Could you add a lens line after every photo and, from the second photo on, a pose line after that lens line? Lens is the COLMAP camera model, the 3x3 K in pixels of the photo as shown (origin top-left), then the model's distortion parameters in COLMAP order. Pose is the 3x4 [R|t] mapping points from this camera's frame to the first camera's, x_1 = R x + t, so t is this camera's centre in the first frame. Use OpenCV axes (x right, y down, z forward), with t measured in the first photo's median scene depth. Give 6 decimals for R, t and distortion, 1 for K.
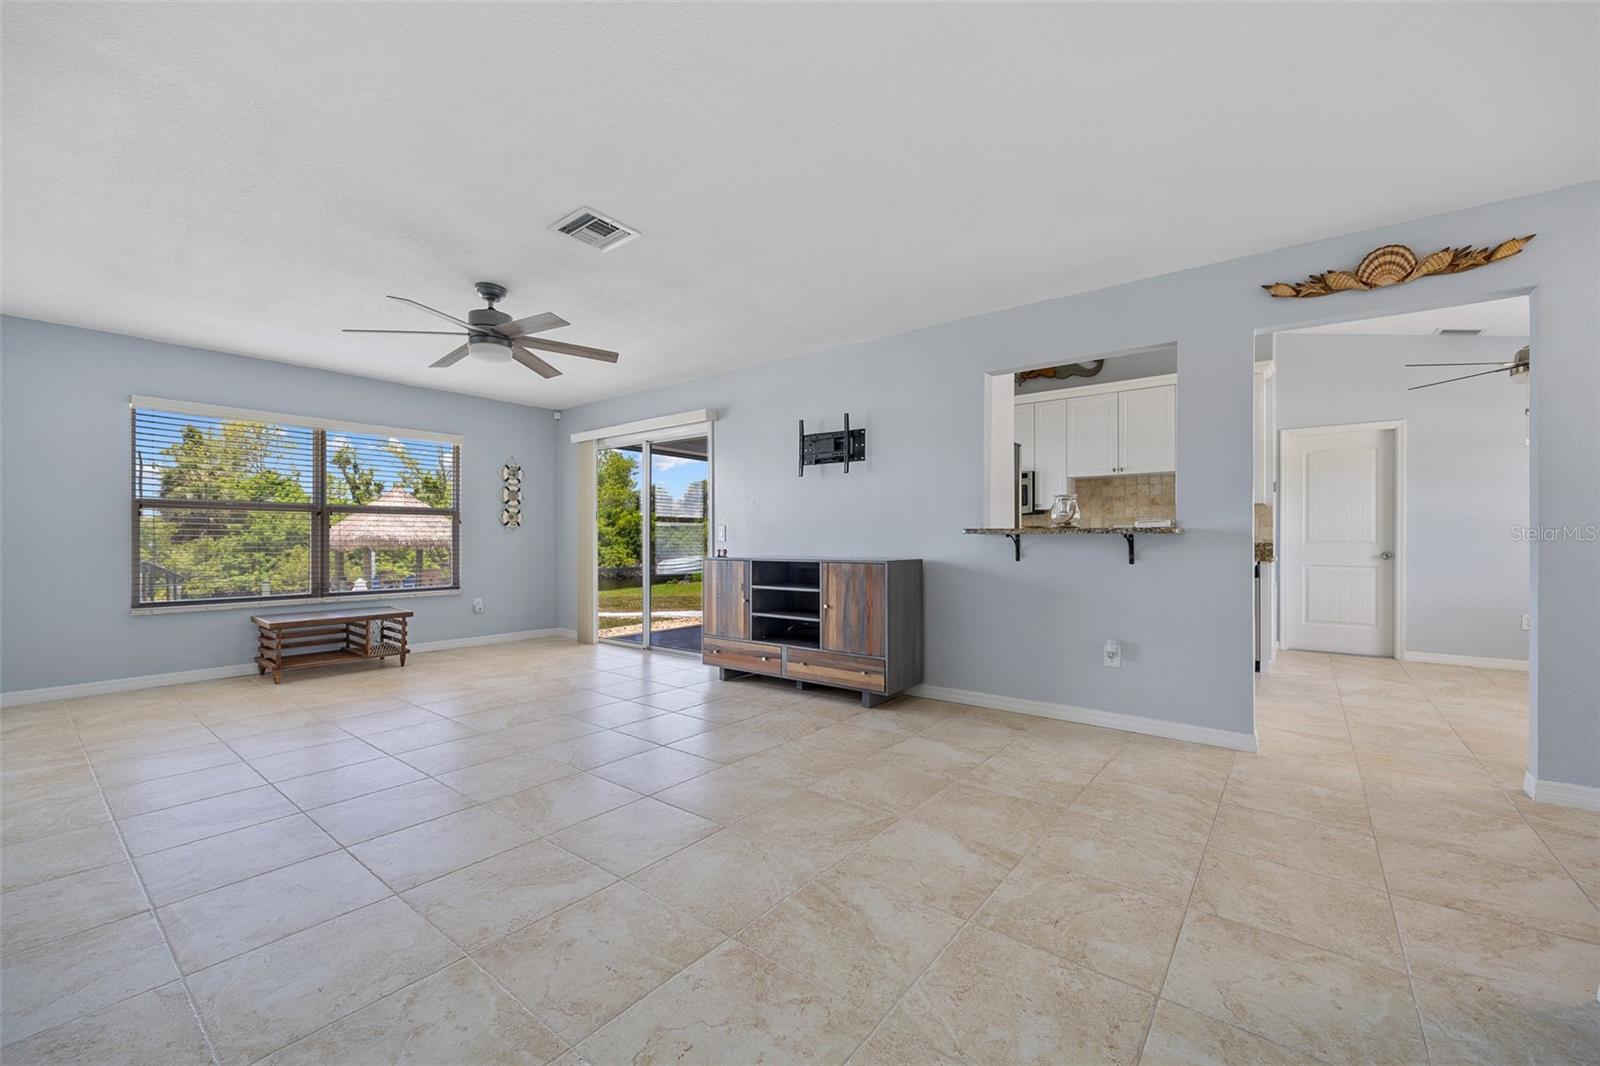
lens RADIAL K [[637.1, 0, 800.9], [0, 637.1, 540.4], [0, 0, 1]] dist [0.000436, -0.000044]
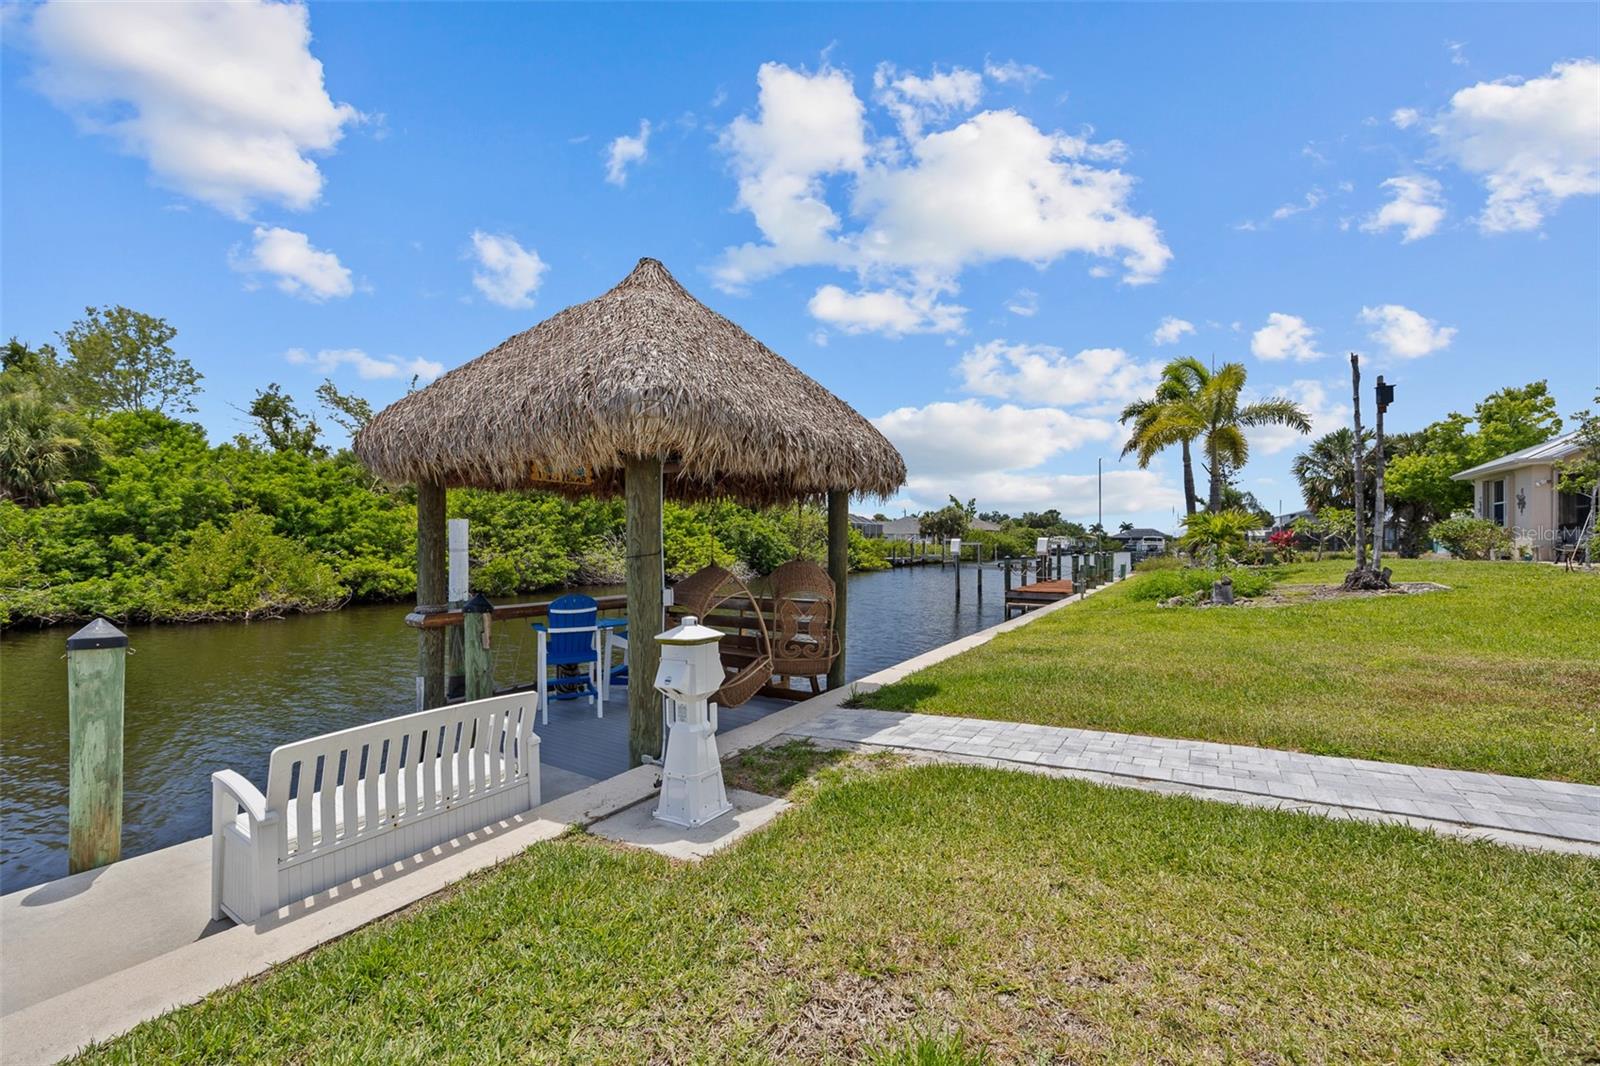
lens RADIAL K [[637.1, 0, 800.9], [0, 637.1, 540.4], [0, 0, 1]] dist [0.000436, -0.000044]
pose [[0.995048, 0.005646, 0.099230, -3.159777], [-0.005352, 0.999980, -0.003236, 0.183933], [-0.099247, 0.002689, 0.995059, 3.827177]]
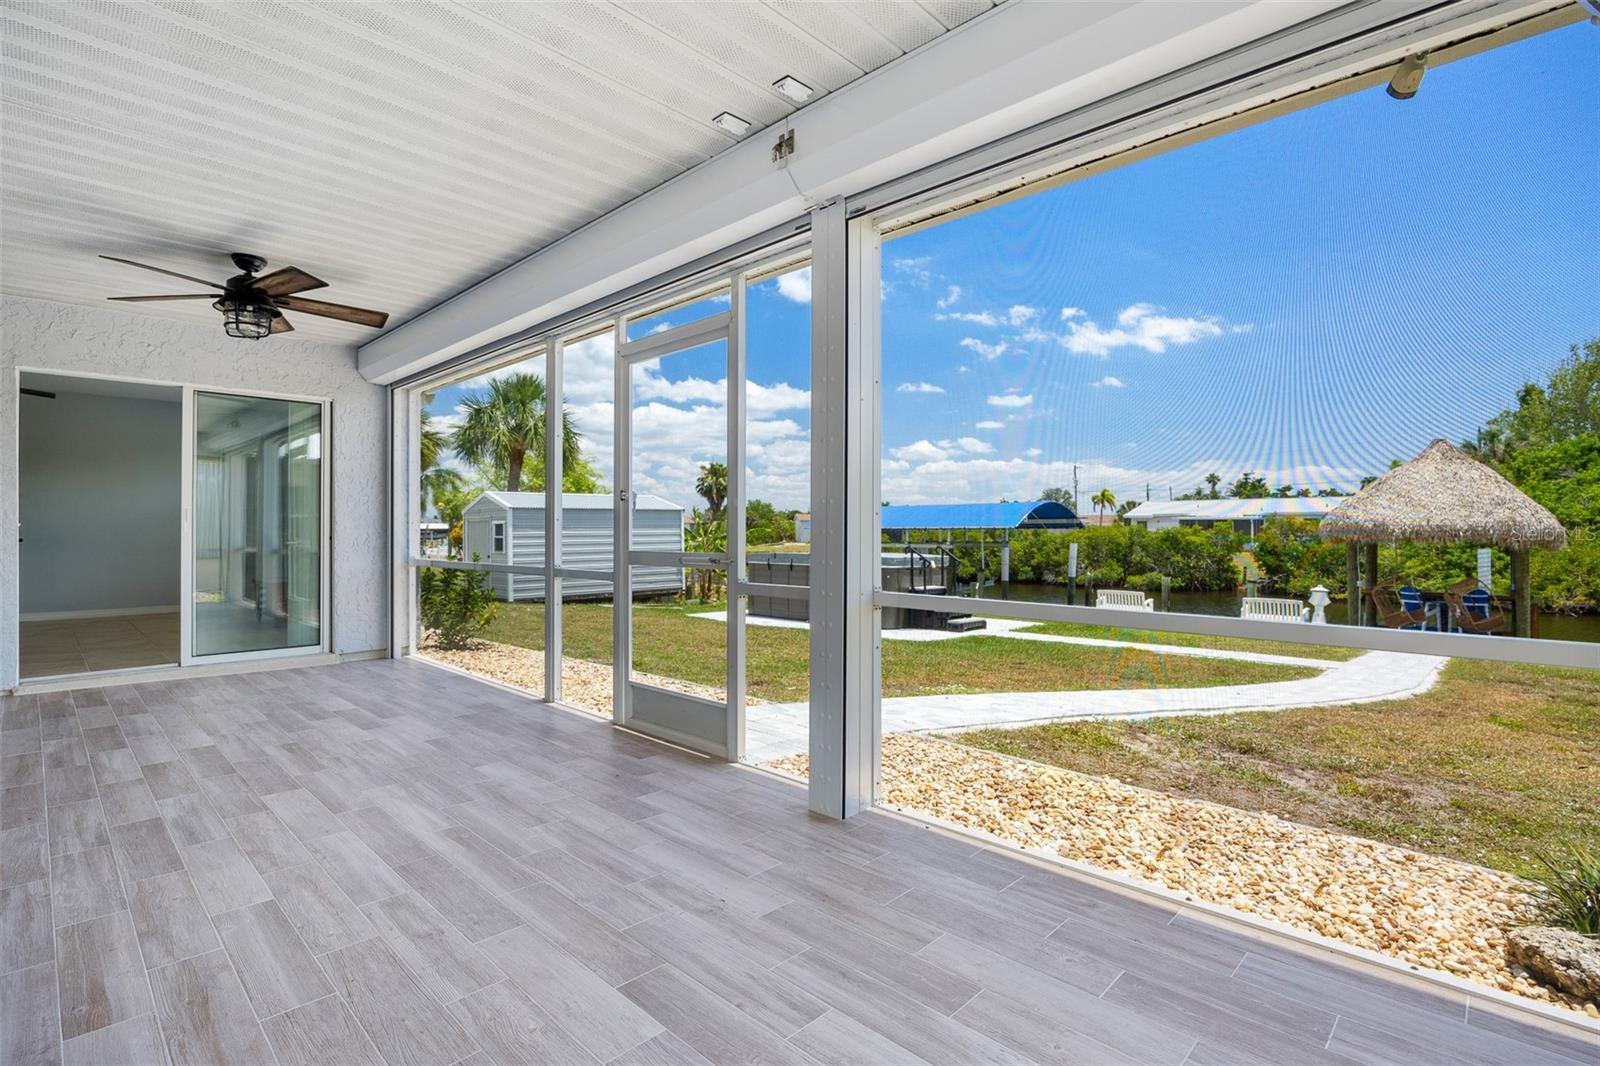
lens RADIAL K [[757.4, 0, 777.4], [0, 757.4, 528.5], [0, 0, 1]] dist [-0.013758, -0.001016]
pose [[-0.112282, -0.001812, -0.993675, 0.750698], [-0.004745, 0.999988, -0.001287, 0.017915], [0.993665, 0.004570, -0.112289, 2.415554]]
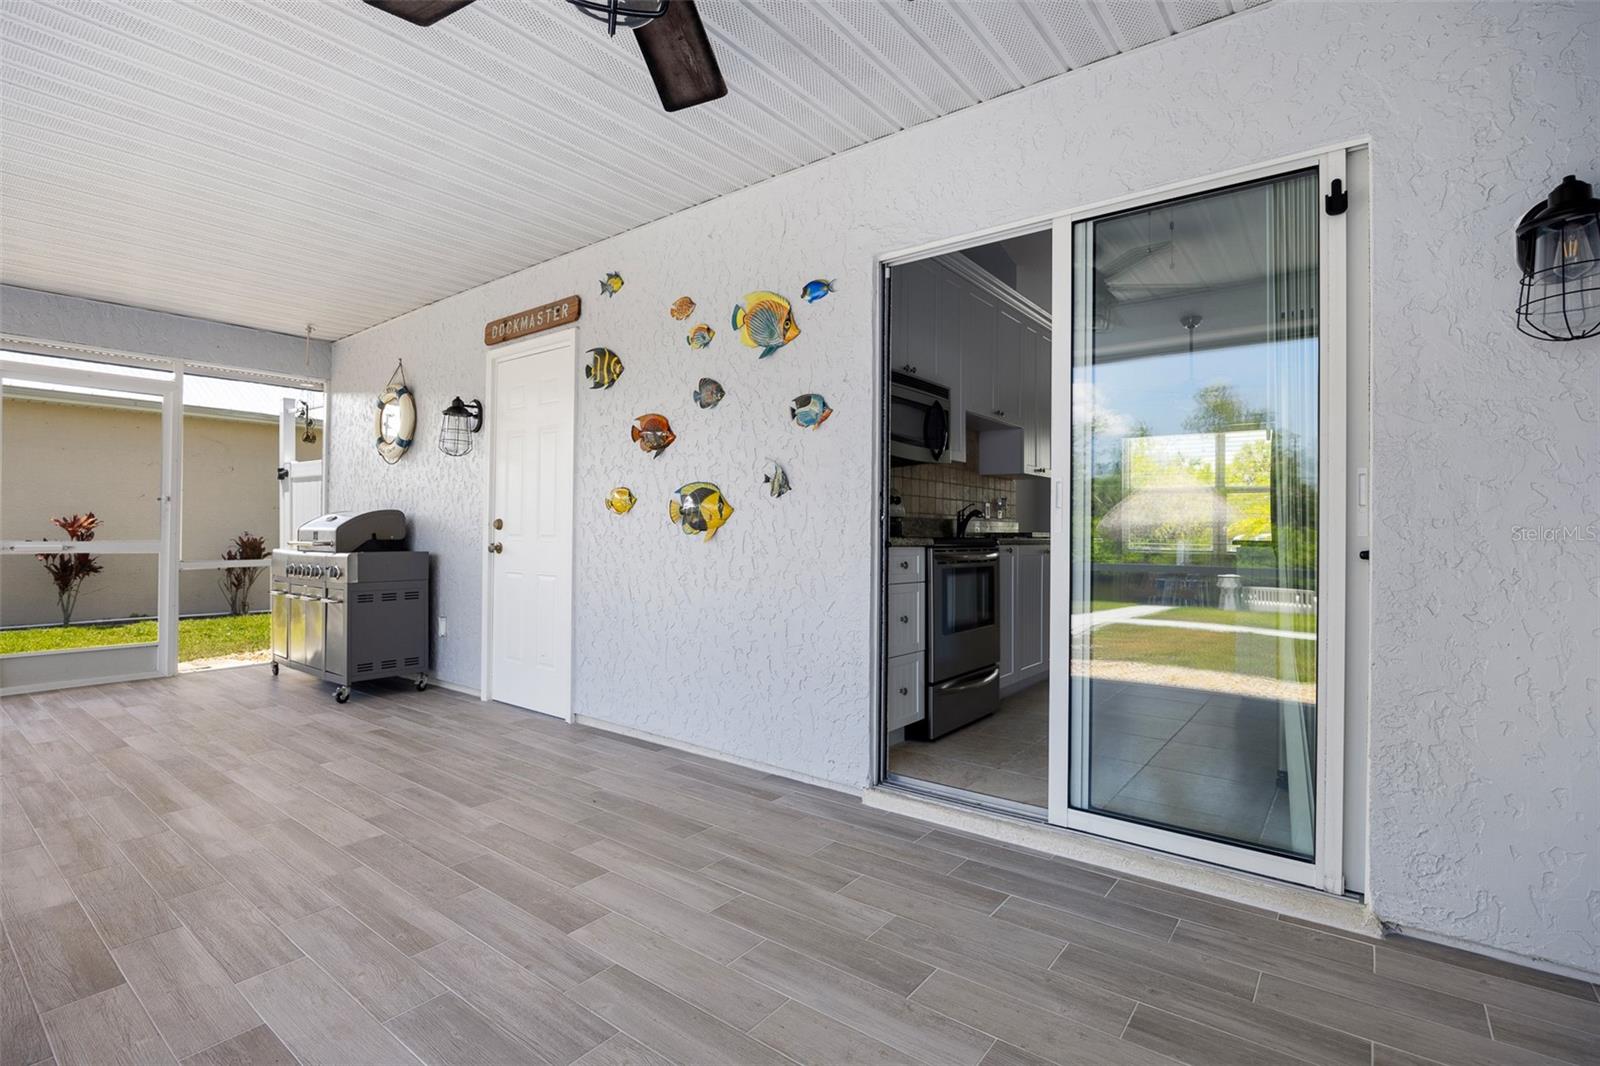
lens RADIAL K [[757.4, 0, 777.4], [0, 757.4, 528.5], [0, 0, 1]] dist [-0.013758, -0.001016]
pose [[0.004333, 0.003895, 0.999983, -0.408364], [-0.006336, 0.999972, -0.003867, 0.021704], [-0.999971, -0.006319, 0.004357, 1.605453]]
